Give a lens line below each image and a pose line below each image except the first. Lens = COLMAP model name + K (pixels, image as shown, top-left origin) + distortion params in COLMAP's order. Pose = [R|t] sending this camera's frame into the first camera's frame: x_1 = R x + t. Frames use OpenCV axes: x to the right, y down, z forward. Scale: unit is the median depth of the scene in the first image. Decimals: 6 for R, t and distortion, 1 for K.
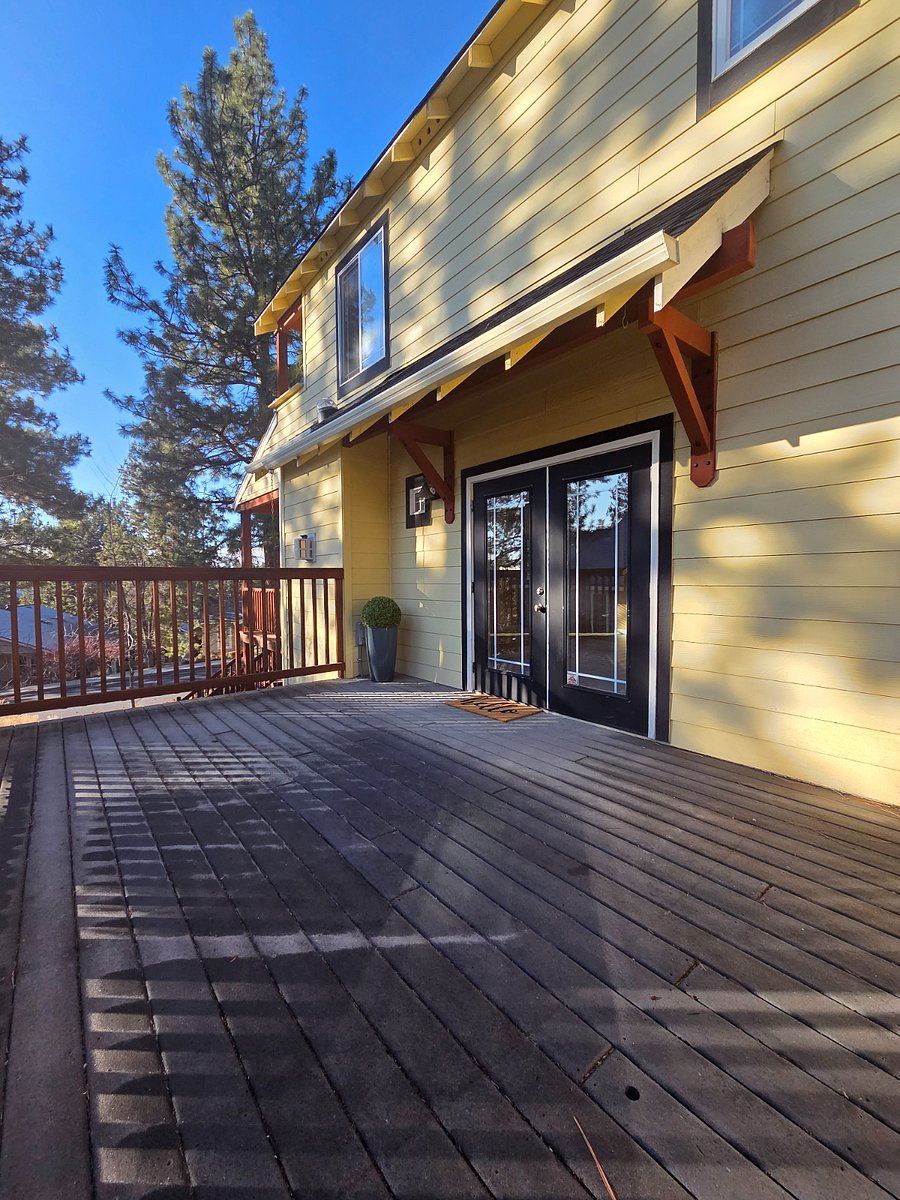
lens RADIAL K [[493.2, 0, 451.0], [0, 493.2, 602.6], [0, 0, 1]] dist [0.002147, -0.000853]
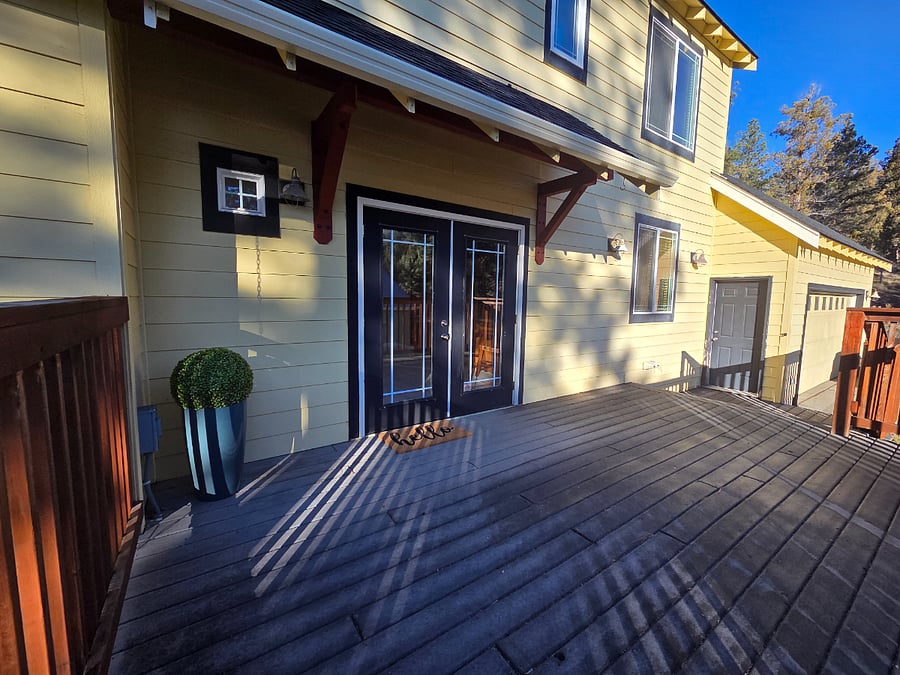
lens RADIAL K [[369.9, 0, 451.2], [0, 369.9, 334.9], [0, 0, 1]] dist [0.002147, -0.000853]
pose [[0.072999, -0.090987, 0.993173, -0.758123], [0.032316, 0.995523, 0.088827, -0.079567], [-0.996808, 0.025611, 0.075613, 0.975658]]
